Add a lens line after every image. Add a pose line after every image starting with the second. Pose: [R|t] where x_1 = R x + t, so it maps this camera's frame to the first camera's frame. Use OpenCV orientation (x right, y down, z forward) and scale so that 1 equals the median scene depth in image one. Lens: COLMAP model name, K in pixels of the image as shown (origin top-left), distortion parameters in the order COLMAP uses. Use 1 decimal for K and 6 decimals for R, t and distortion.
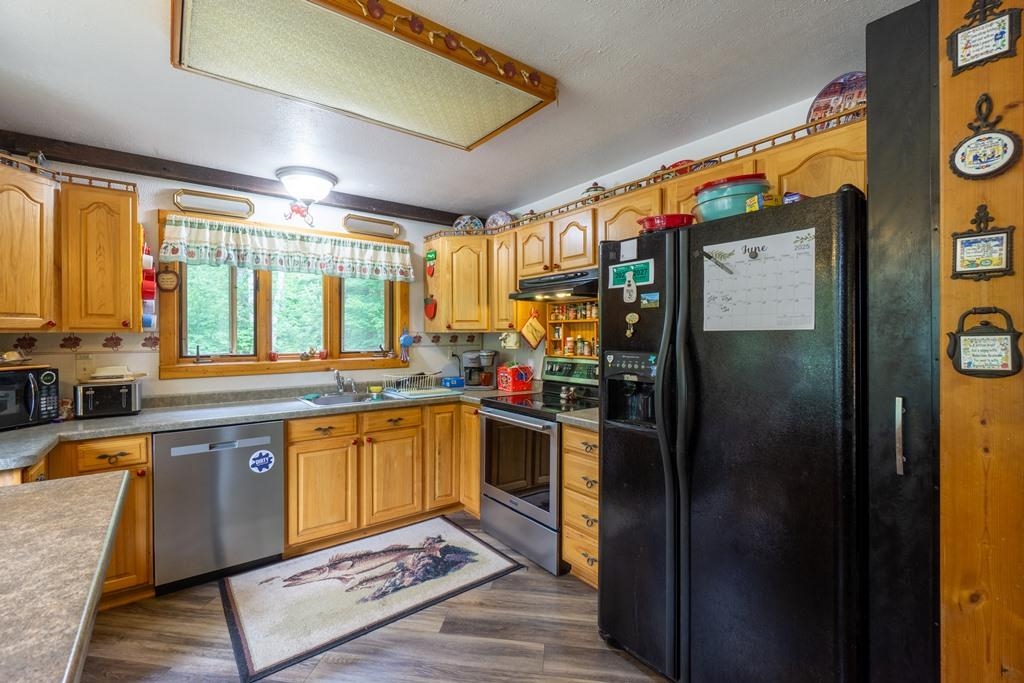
lens RADIAL K [[445.0, 0, 506.1], [0, 445.0, 337.3], [0, 0, 1]] dist [-0.008847, 0.000033]
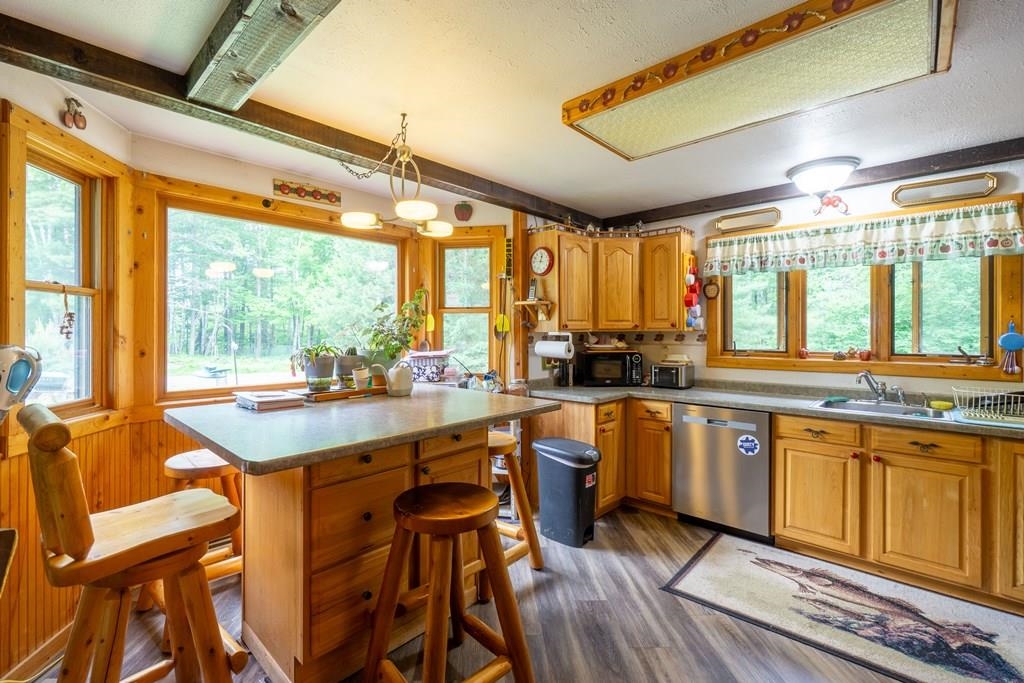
lens RADIAL K [[452.4, 0, 491.7], [0, 452.4, 333.2], [0, 0, 1]] dist [-0.001181, 0.000499]
pose [[0.159648, 0.004010, -0.987166, 0.380260], [-0.006197, 0.999976, 0.003060, -0.003394], [0.987155, 0.005629, 0.159669, 0.135043]]
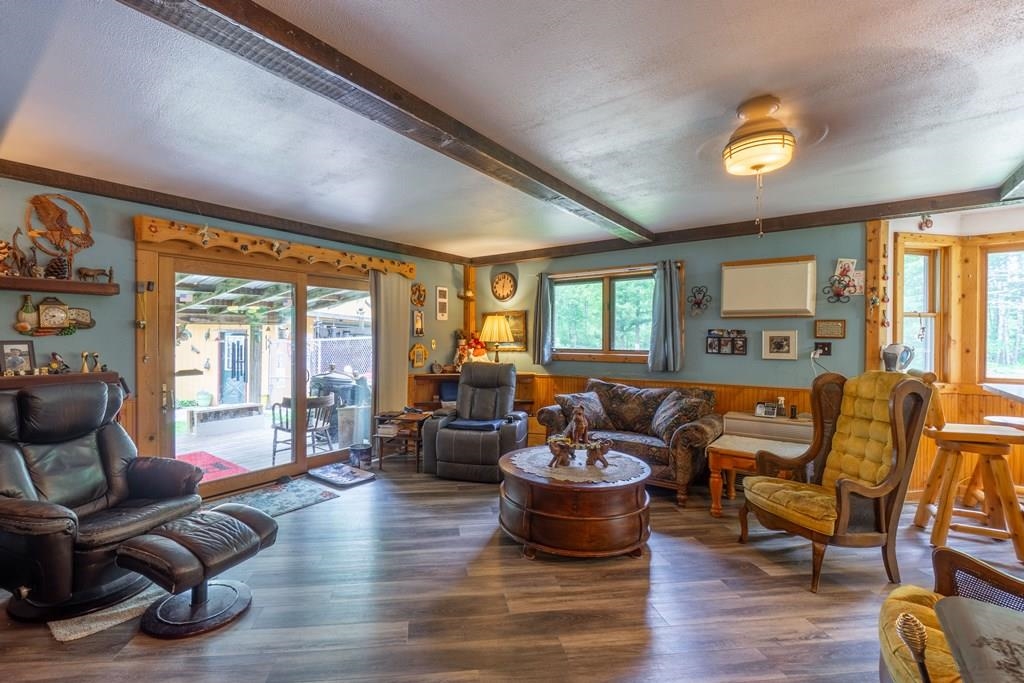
lens RADIAL K [[453.4, 0, 466.3], [0, 453.4, 337.2], [0, 0, 1]] dist [-0.008901, 0.000823]
pose [[-0.971380, -0.000405, -0.237531, 1.163700], [-0.002321, 0.999967, 0.007787, -0.006564], [0.237520, 0.008116, -0.971349, 0.545333]]
